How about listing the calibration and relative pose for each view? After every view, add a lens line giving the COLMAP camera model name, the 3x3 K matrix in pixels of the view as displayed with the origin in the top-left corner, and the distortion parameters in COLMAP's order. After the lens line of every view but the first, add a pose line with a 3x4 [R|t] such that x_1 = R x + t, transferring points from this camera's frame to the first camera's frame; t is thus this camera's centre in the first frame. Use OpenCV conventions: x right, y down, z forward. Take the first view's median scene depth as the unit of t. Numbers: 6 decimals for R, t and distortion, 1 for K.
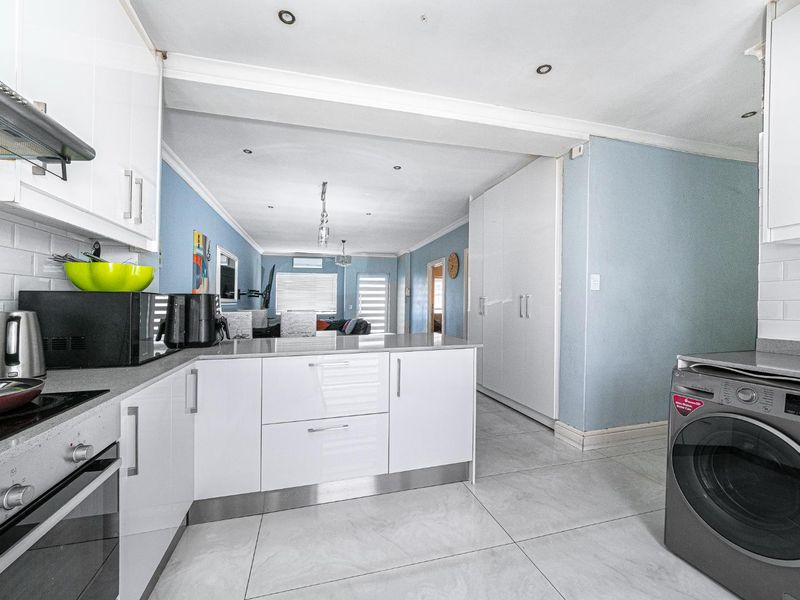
lens RADIAL K [[336.8, 0, 404.7], [0, 336.8, 305.6], [0, 0, 1]] dist [-0.000038, -0.000381]
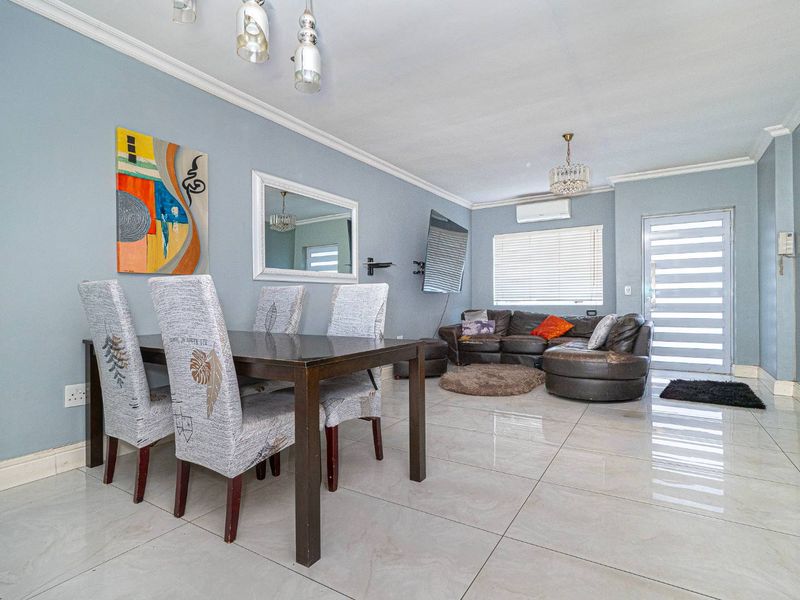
lens RADIAL K [[416.7, 0, 406.9], [0, 416.7, 296.4], [0, 0, 1]] dist [-0.003155, 0.000756]
pose [[0.680487, -0.013567, -0.732635, 0.082116], [0.005628, 0.999896, -0.013288, 0.027406], [0.732739, 0.004919, 0.680492, 0.540424]]
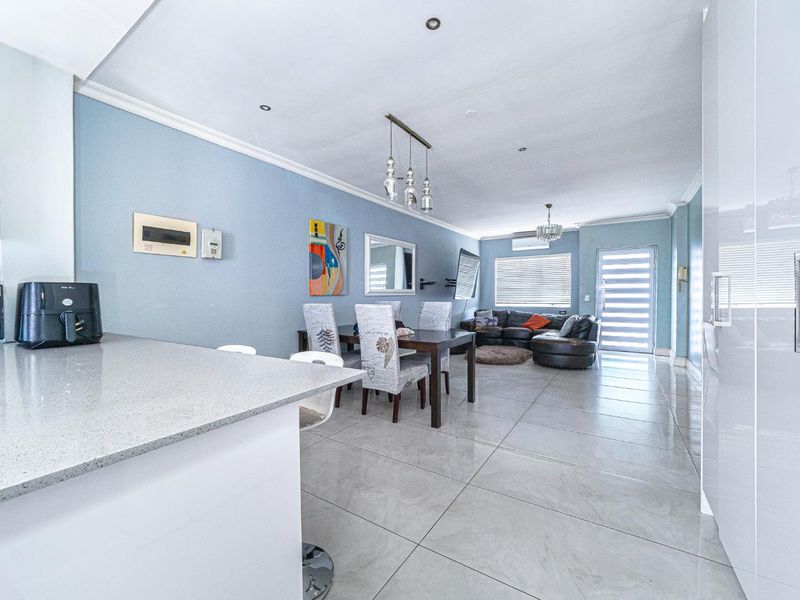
lens RADIAL K [[336.8, 0, 403.8], [0, 336.8, 298.5], [0, 0, 1]] dist [-0.000038, -0.000381]
pose [[0.660050, 0.005403, -0.751202, 0.174436], [0.000211, 0.999973, 0.007378, -0.000455], [0.751221, -0.005029, 0.660031, 0.338063]]
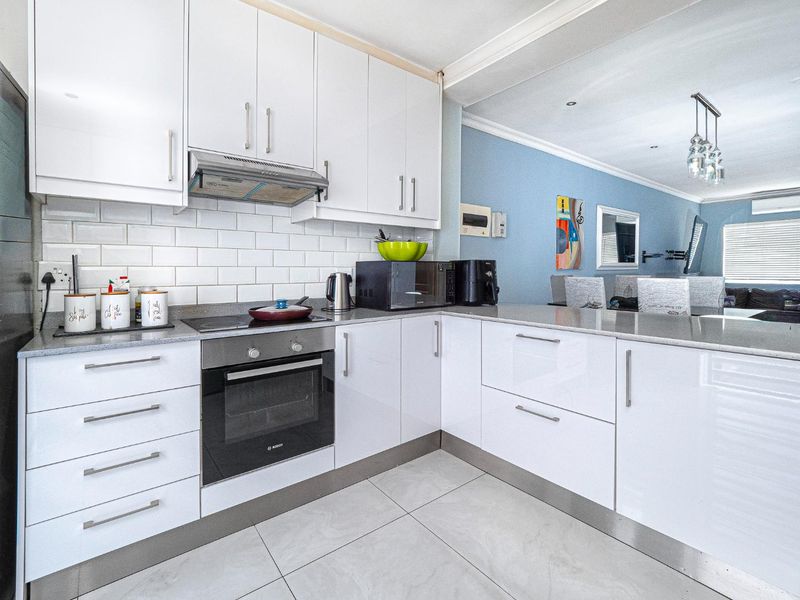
lens RADIAL K [[378.4, 0, 409.0], [0, 378.4, 268.8], [0, 0, 1]] dist [-0.001743, -0.001554]
pose [[0.384853, -0.001068, -0.922977, 0.152063], [-0.002585, 0.999994, -0.002235, -0.000336], [0.922974, 0.003246, 0.384848, 0.091777]]
